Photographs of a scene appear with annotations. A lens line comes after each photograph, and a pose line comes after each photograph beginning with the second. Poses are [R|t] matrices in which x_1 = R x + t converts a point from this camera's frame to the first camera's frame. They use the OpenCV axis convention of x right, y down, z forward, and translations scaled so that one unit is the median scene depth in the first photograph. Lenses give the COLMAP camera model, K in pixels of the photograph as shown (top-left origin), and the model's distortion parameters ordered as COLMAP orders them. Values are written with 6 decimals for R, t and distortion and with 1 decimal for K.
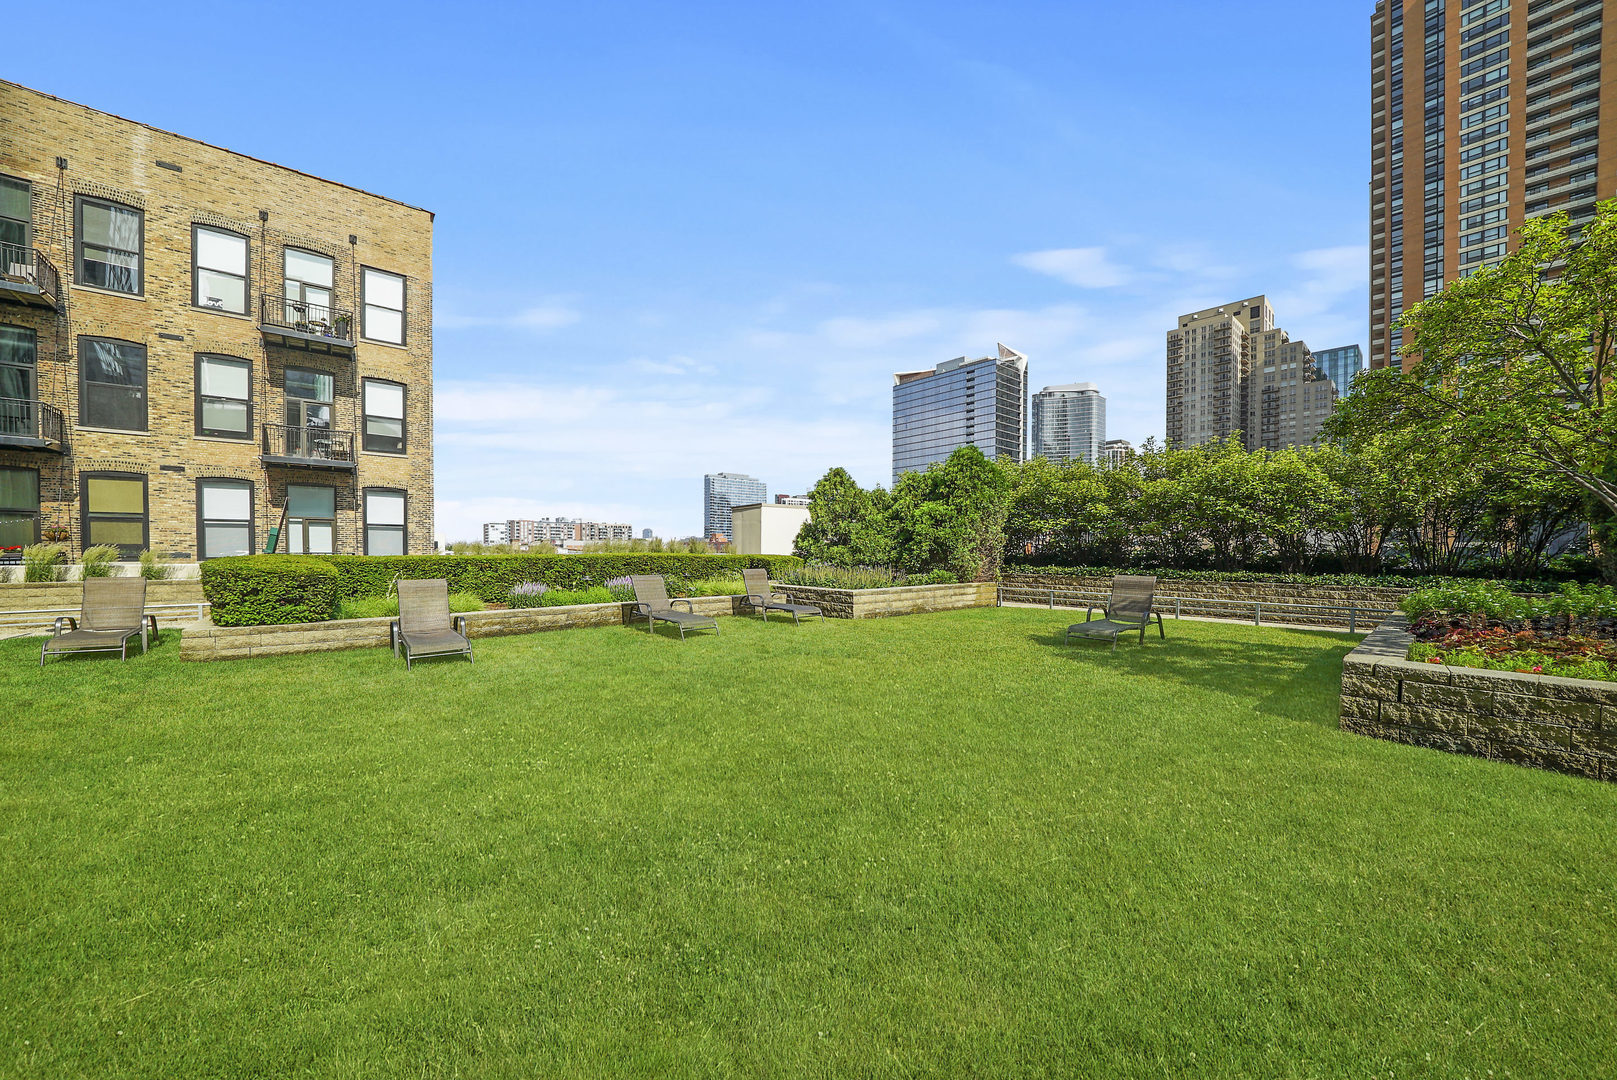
lens RADIAL K [[569.0, 0, 785.0], [0, 569.0, 557.6], [0, 0, 1]] dist [-0.010726, 0.000100]
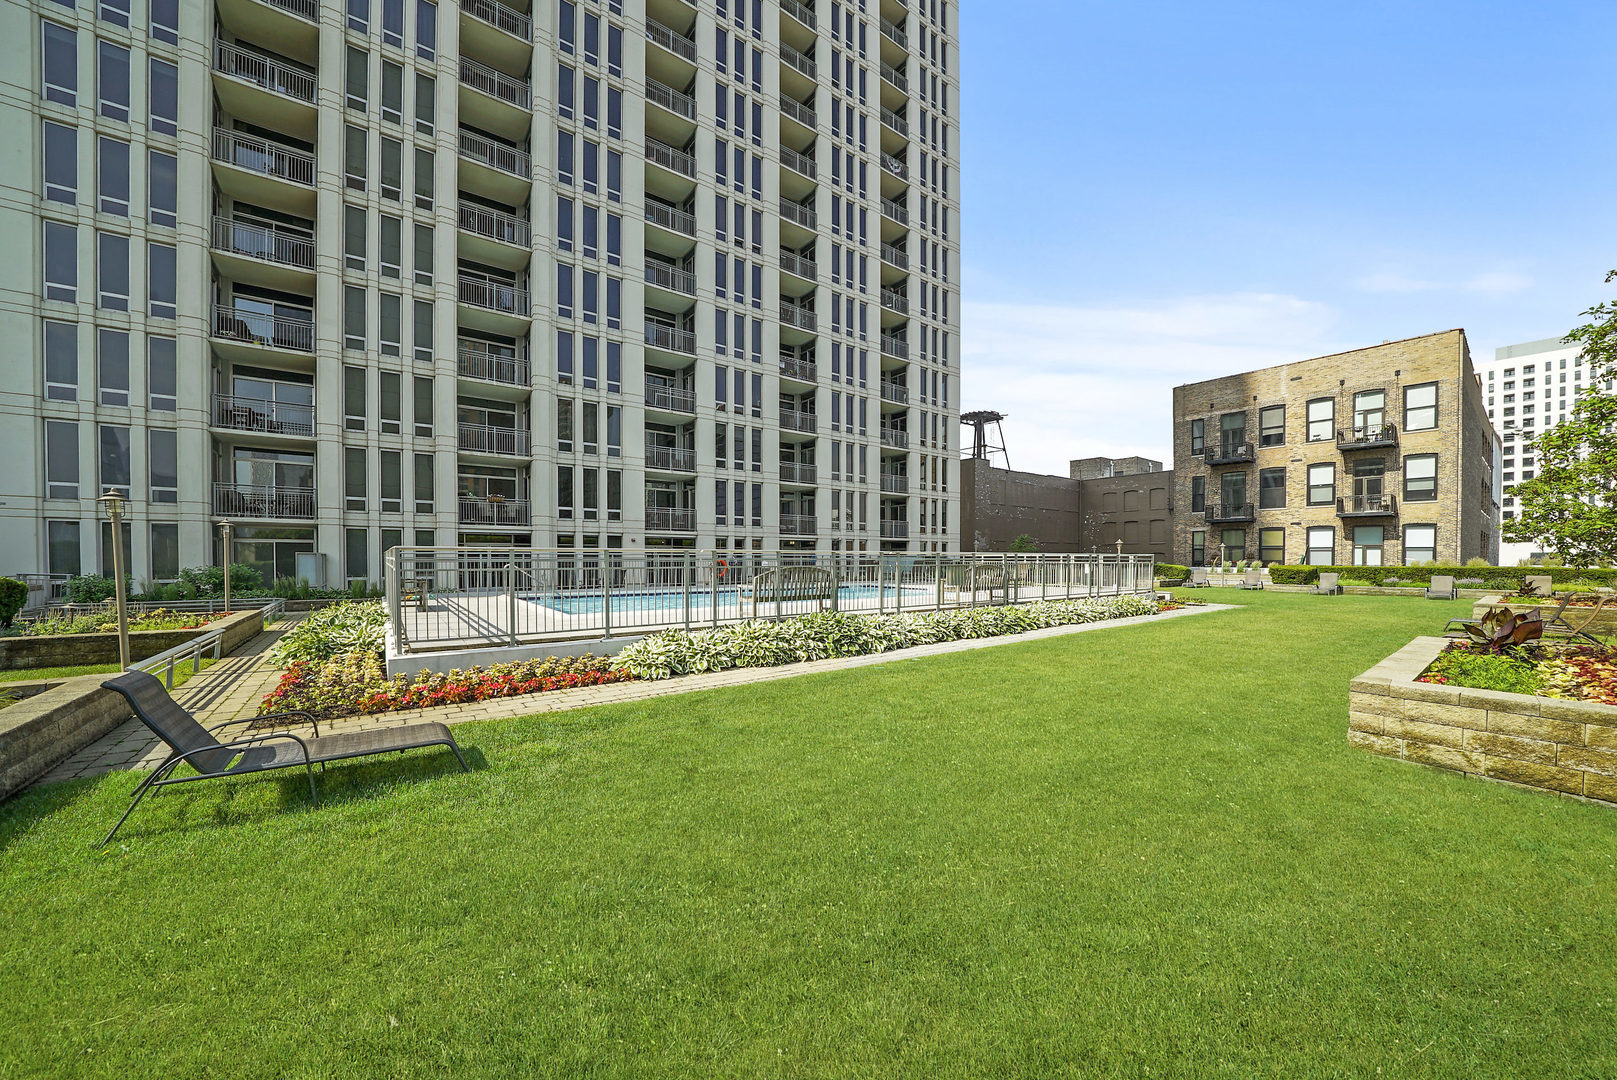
lens RADIAL K [[569.0, 0, 778.9], [0, 569.0, 559.7], [0, 0, 1]] dist [-0.010726, 0.000100]
pose [[-0.071896, 0.000127, -0.997412, 0.216069], [-0.020896, 0.999780, 0.001634, 0.002202], [0.997193, 0.020959, -0.071877, -0.144888]]
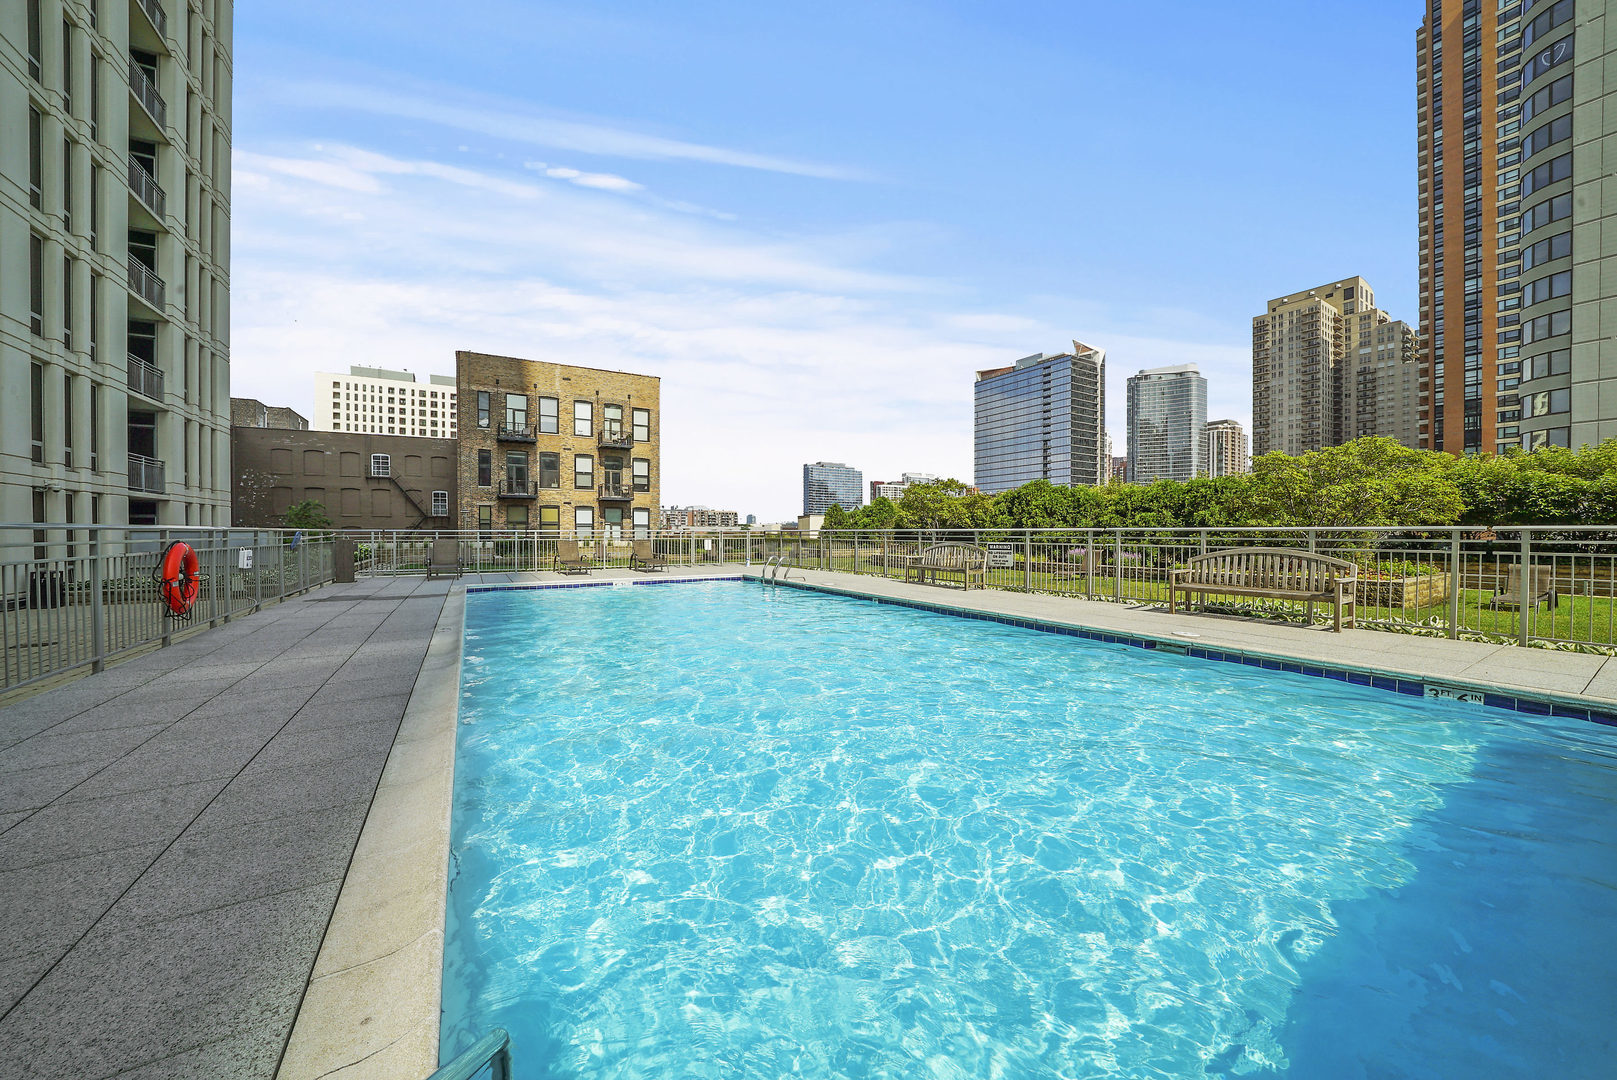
lens RADIAL K [[569.0, 0, 792.3], [0, 569.0, 531.5], [0, 0, 1]] dist [-0.010726, 0.000100]
pose [[0.986518, -0.004073, -0.163605, 0.051354], [0.001029, 0.999825, -0.018682, 0.001964], [0.163652, 0.018262, 0.986349, -0.241019]]
